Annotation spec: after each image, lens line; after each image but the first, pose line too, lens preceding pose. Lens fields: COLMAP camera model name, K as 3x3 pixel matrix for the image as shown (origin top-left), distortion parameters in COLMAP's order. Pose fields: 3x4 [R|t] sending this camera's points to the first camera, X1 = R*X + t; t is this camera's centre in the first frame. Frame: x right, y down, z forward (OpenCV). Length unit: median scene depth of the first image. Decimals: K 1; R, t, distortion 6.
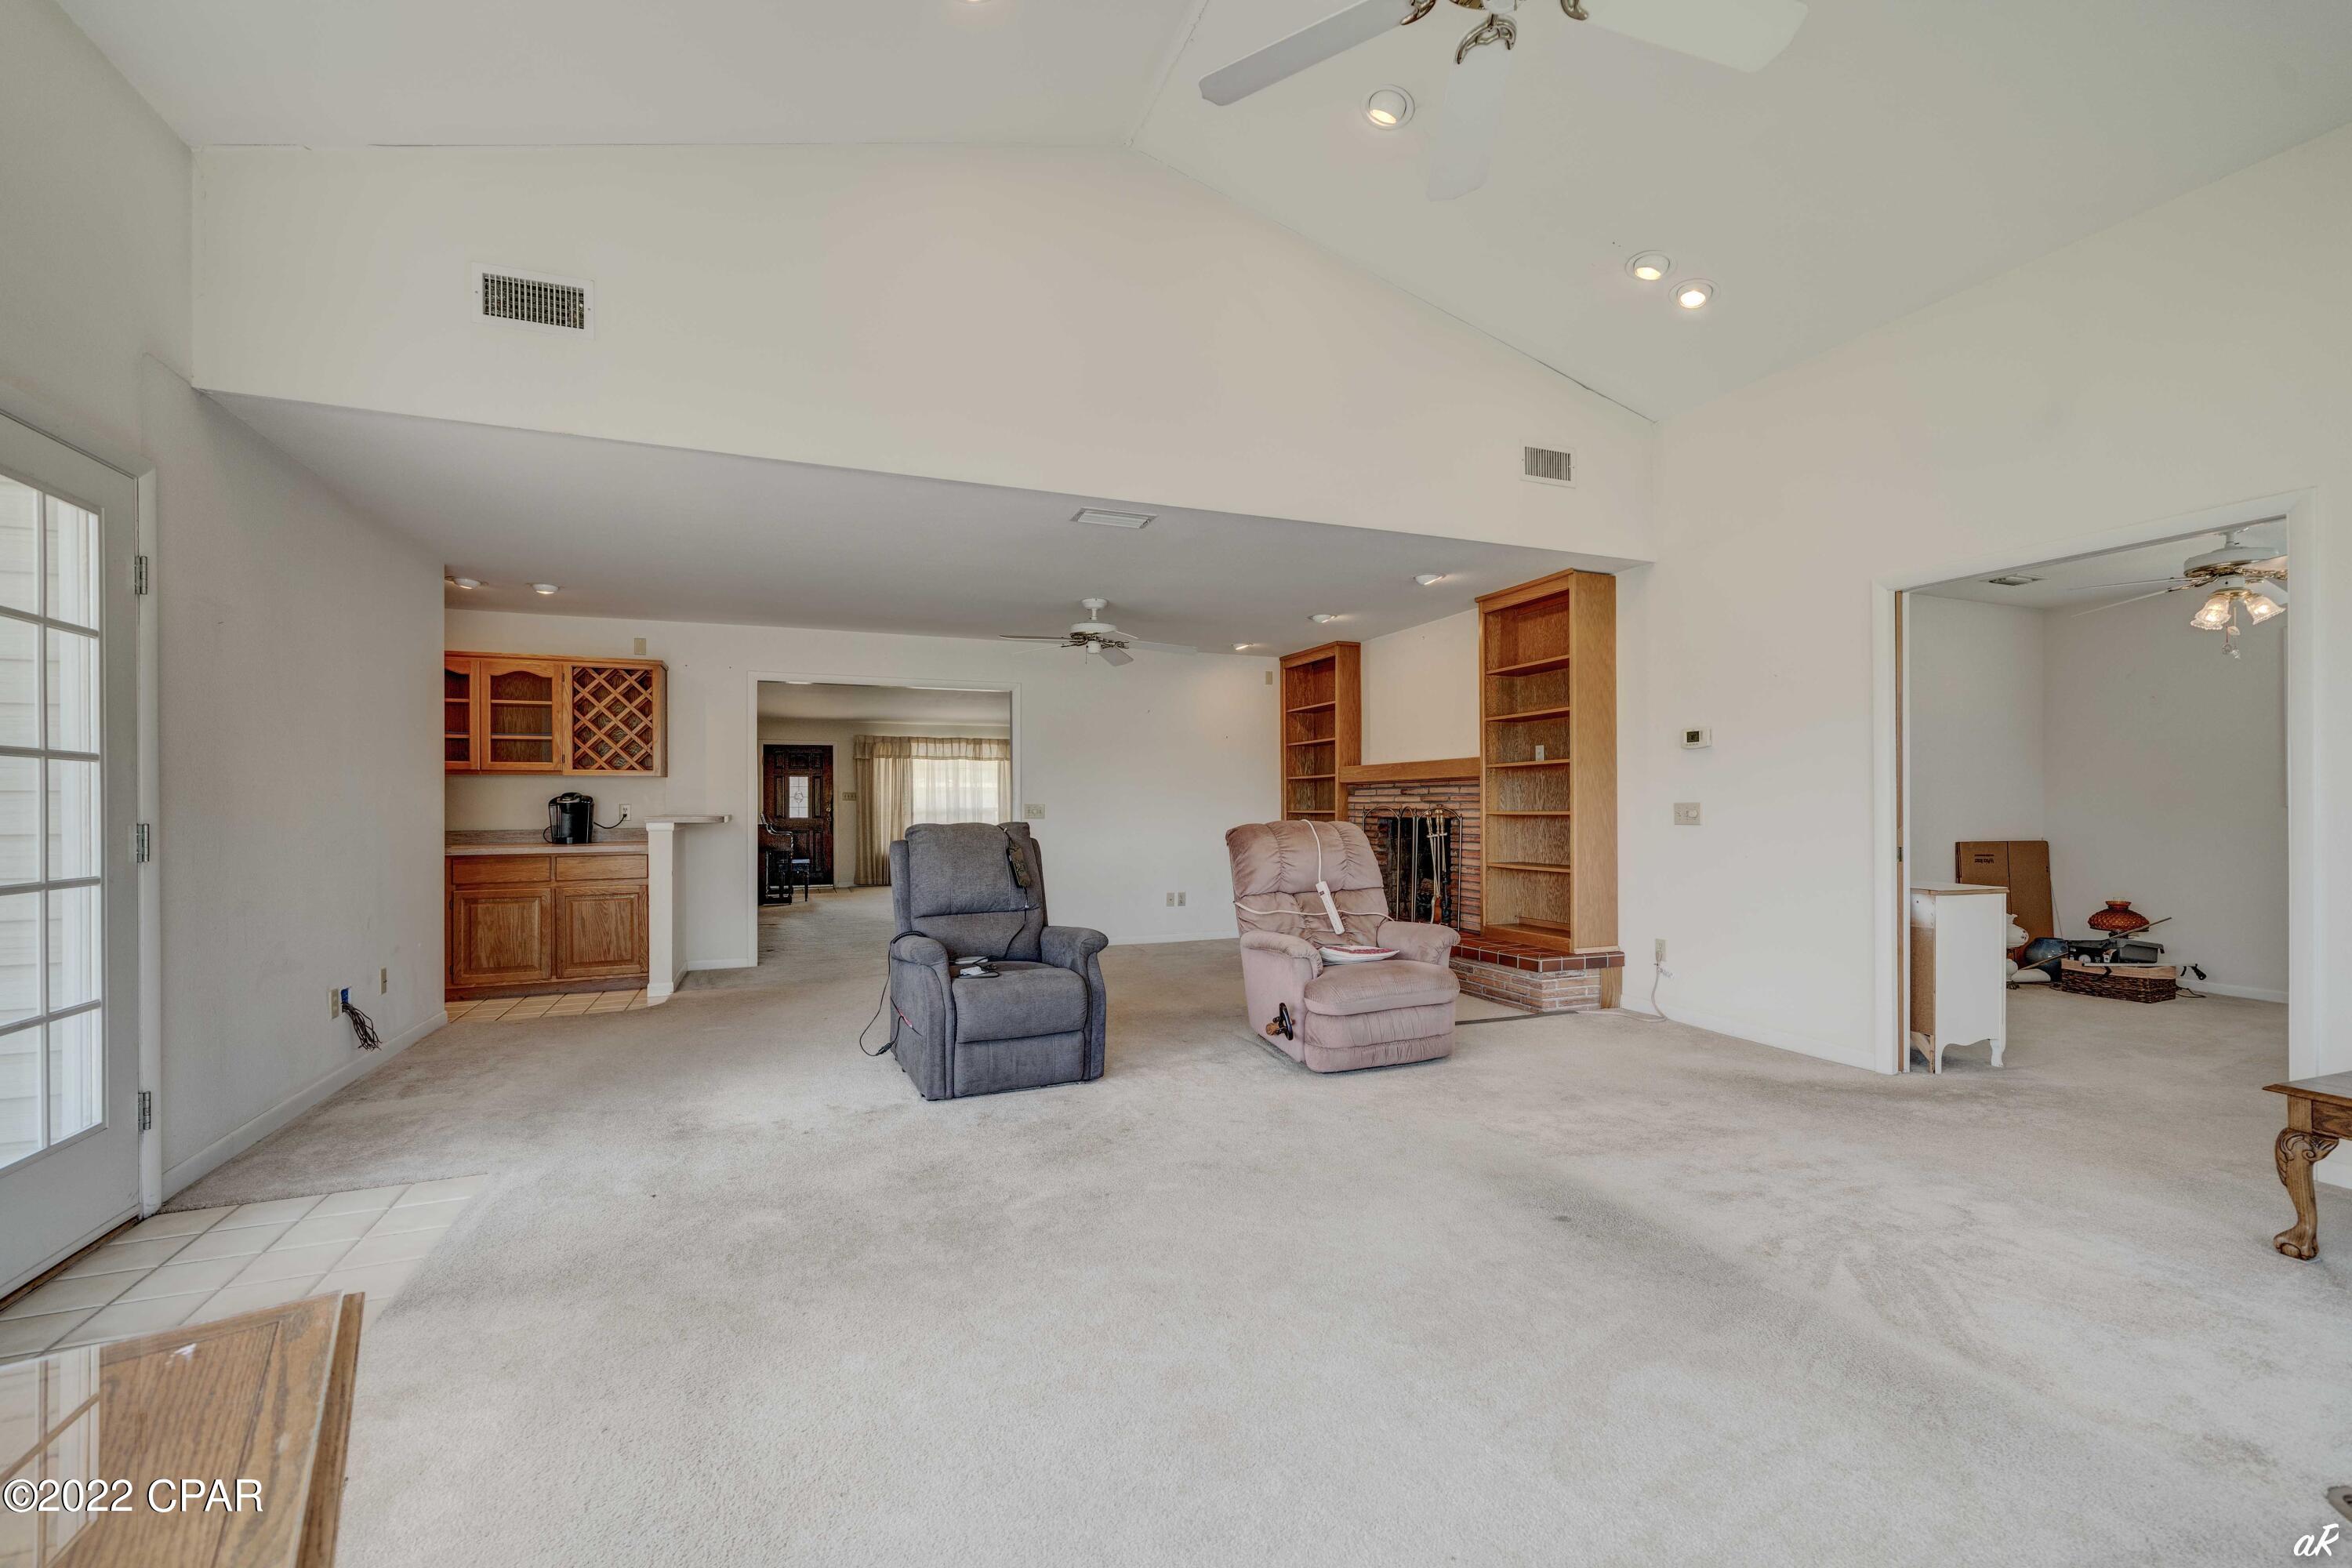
lens RADIAL K [[987.2, 0, 1175.5], [0, 987.2, 805.2], [0, 0, 1]] dist [-0.014314, 0.000187]
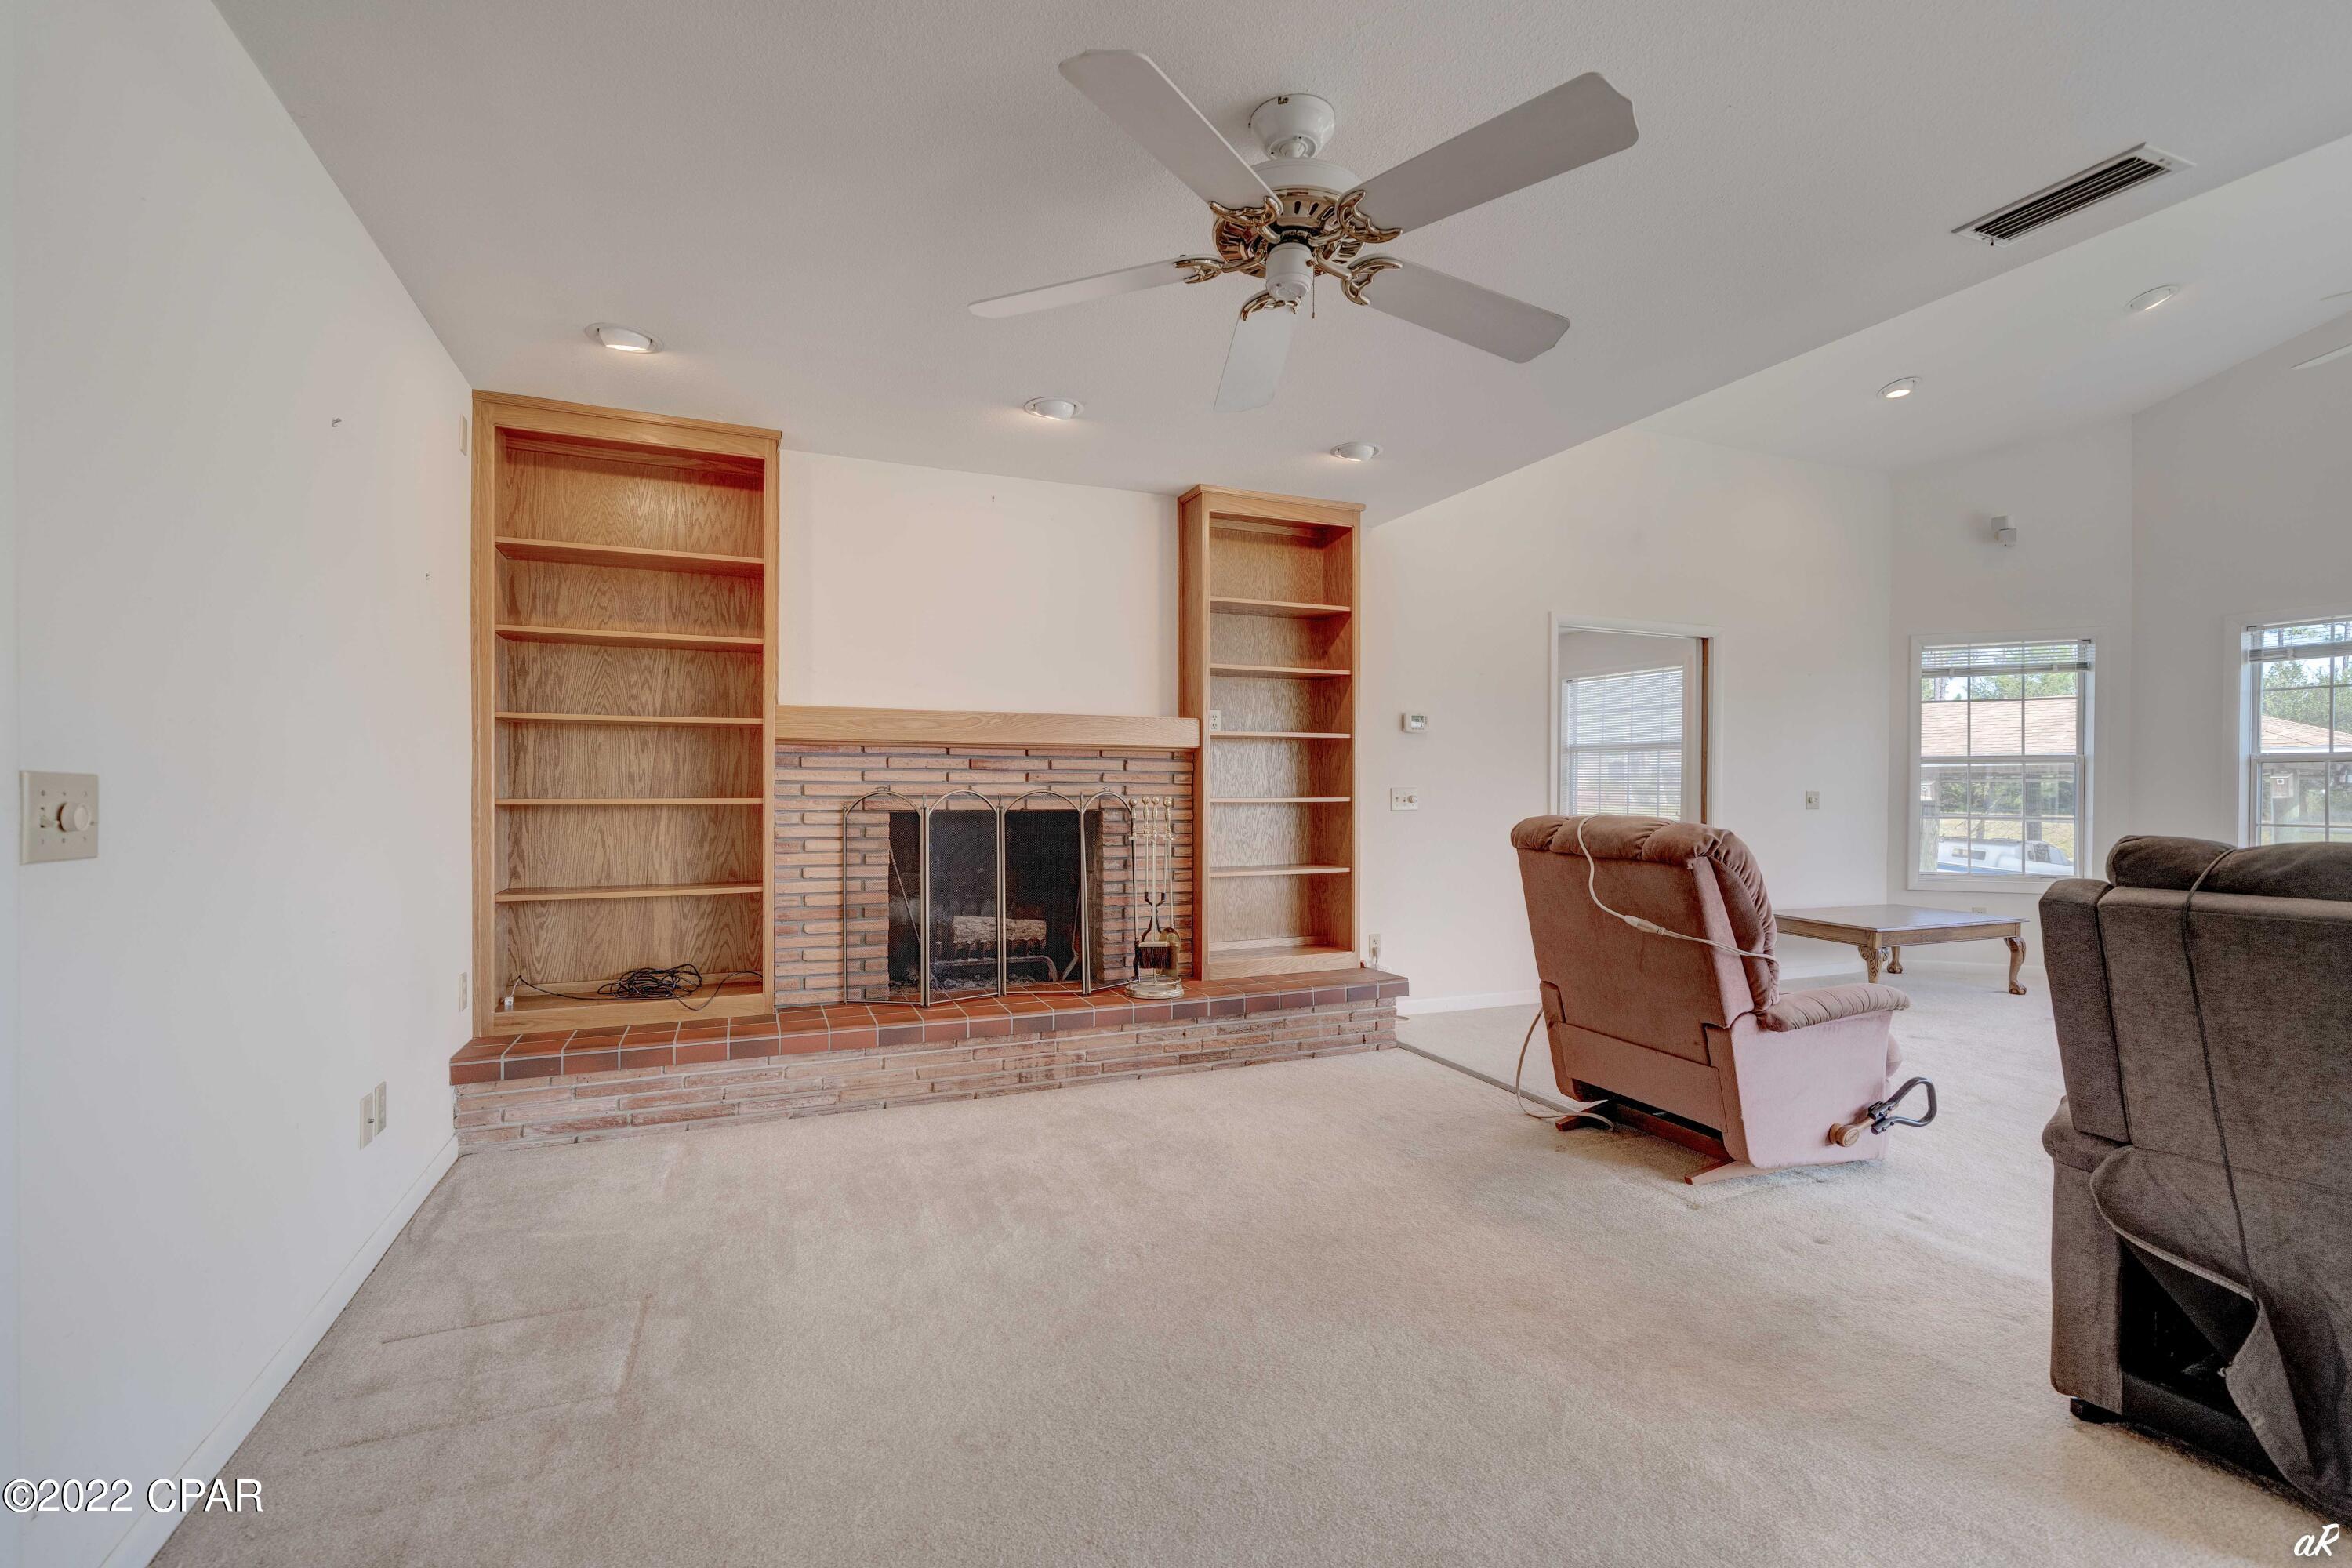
lens RADIAL K [[1018.3, 0, 1166.2], [0, 1018.3, 792.0], [0, 0, 1]] dist [-0.003827, -0.000020]
pose [[-0.016612, -0.000357, 0.999862, -0.175148], [-0.001707, 0.999998, 0.000328, 0.000889], [-0.999861, -0.001702, -0.016613, 0.454640]]
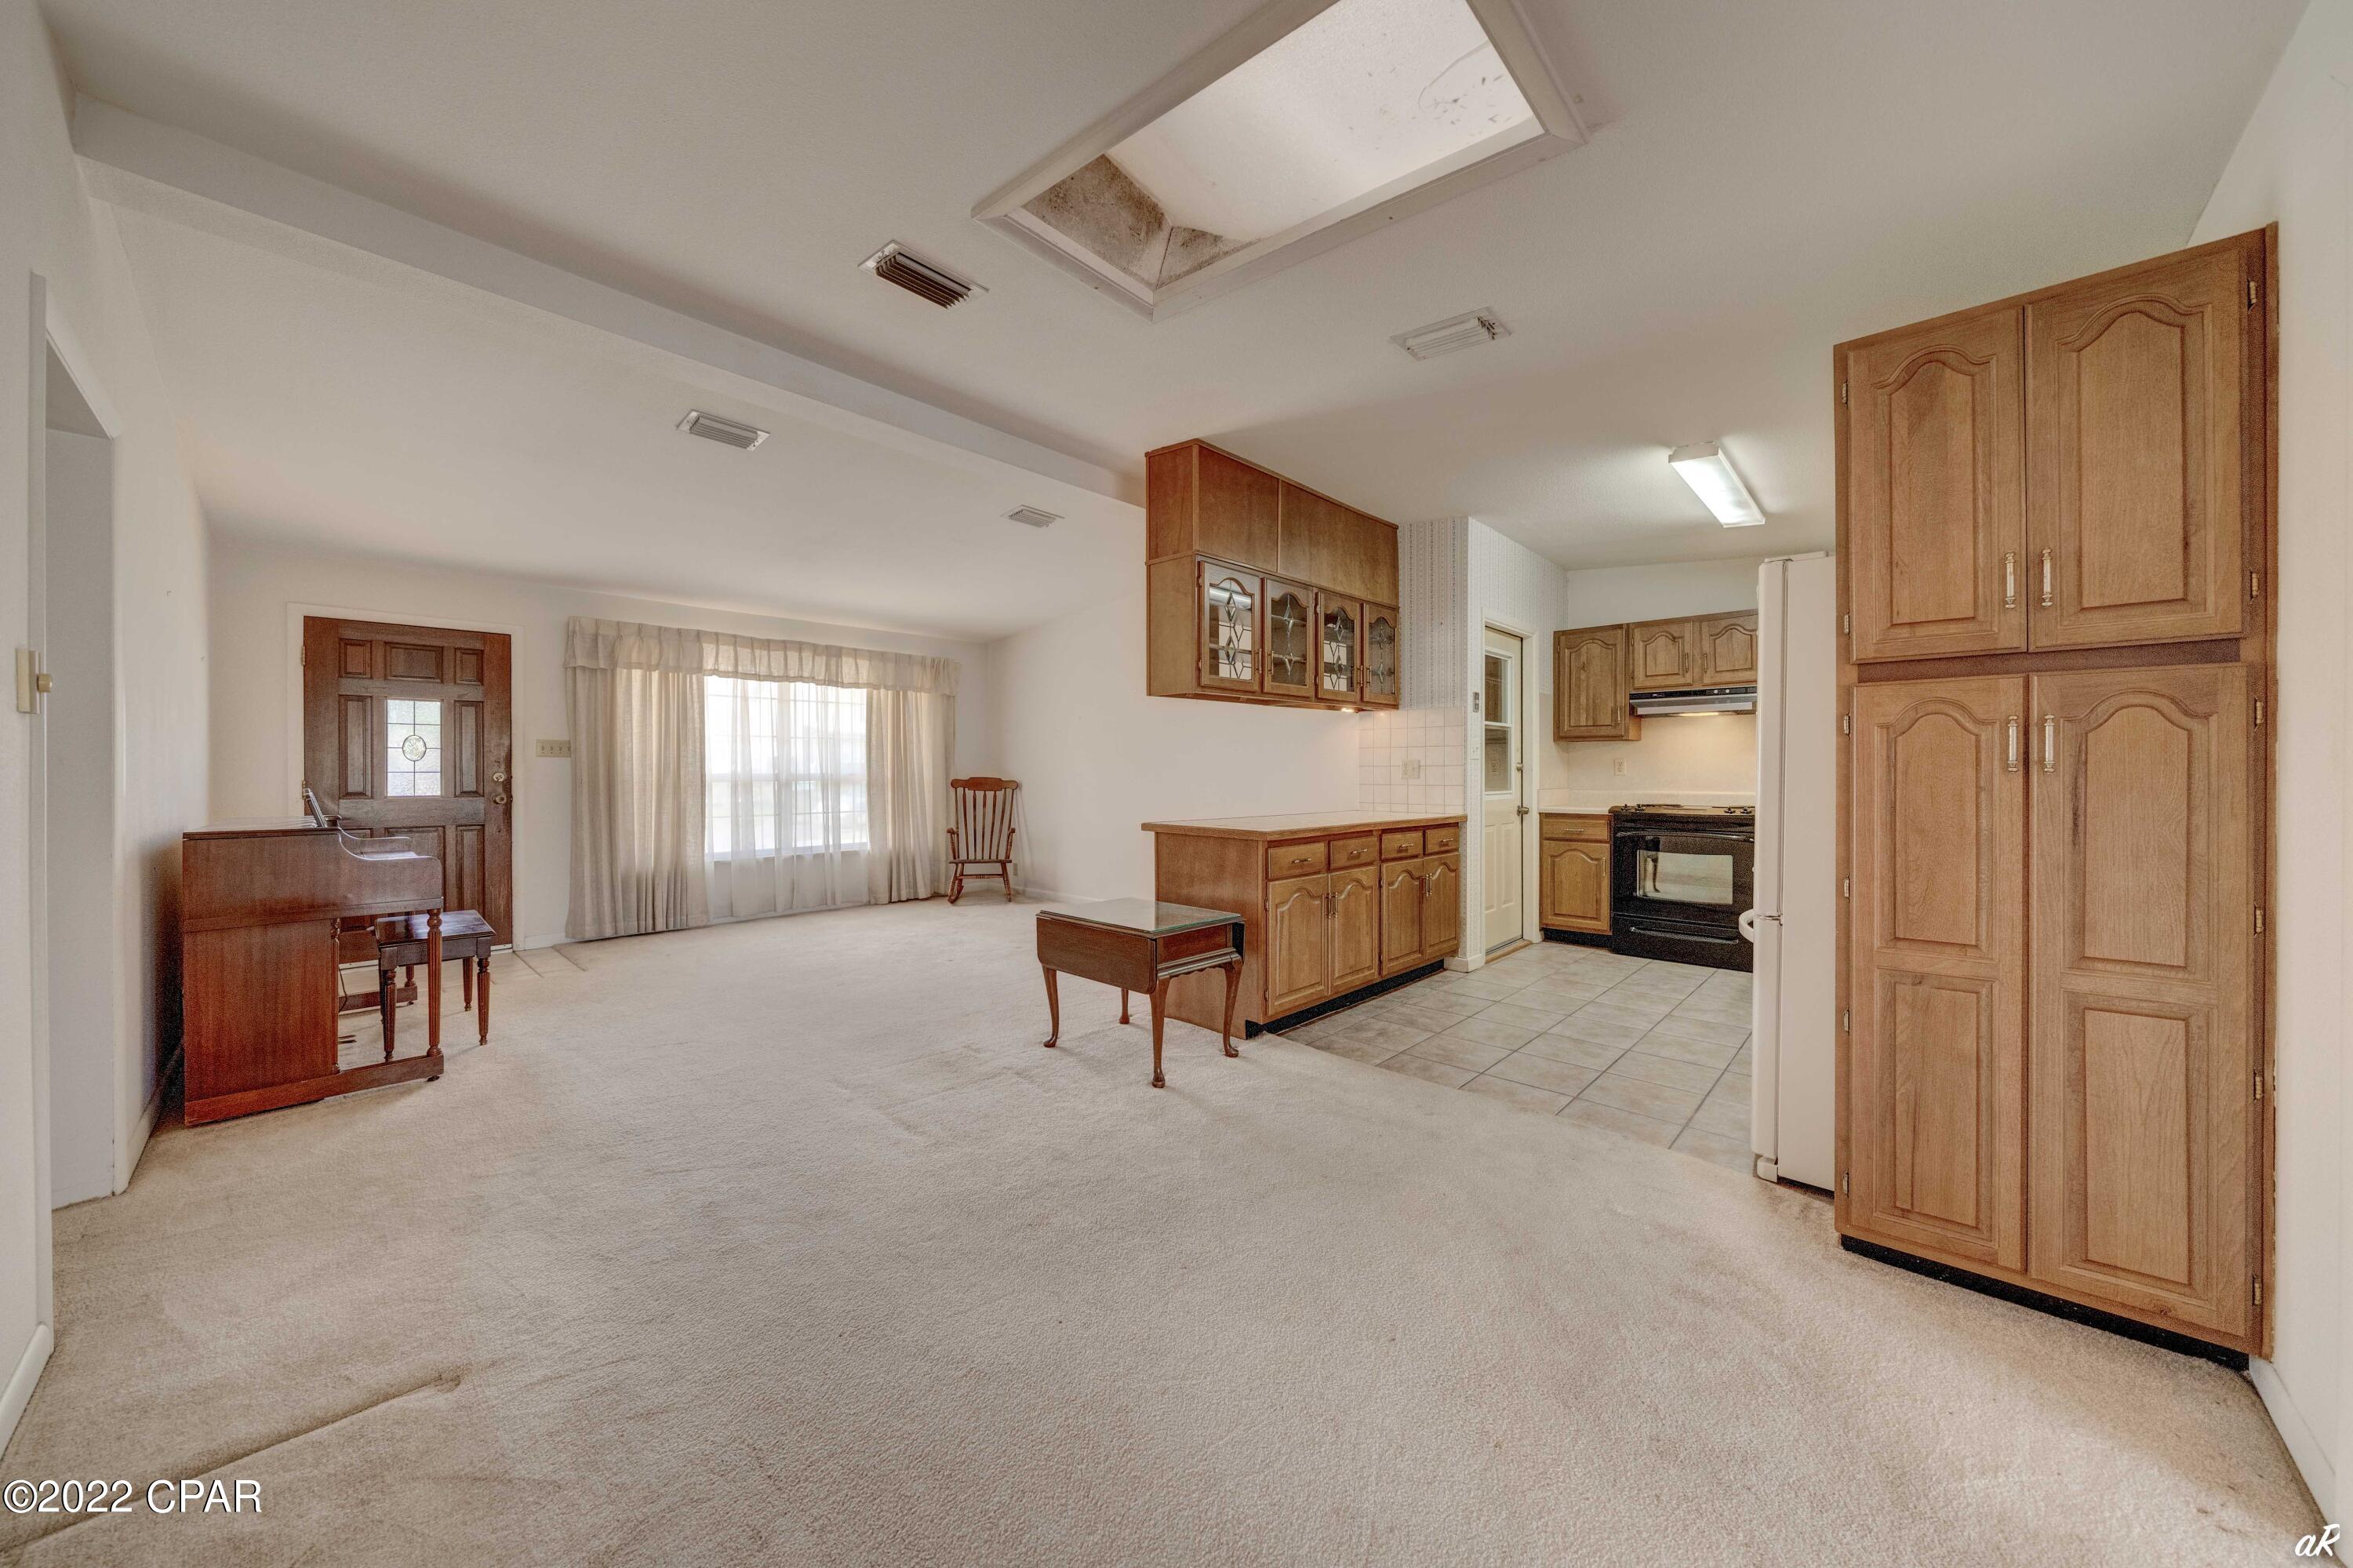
lens RADIAL K [[814.8, 0, 1166.9], [0, 814.8, 774.7], [0, 0, 1]] dist [-0.007727, -0.000014]
pose [[0.904699, 0.001329, 0.426049, -0.234984], [-0.002912, 0.999991, 0.003065, 0.001275], [-0.426041, -0.004013, 0.904695, 0.539515]]
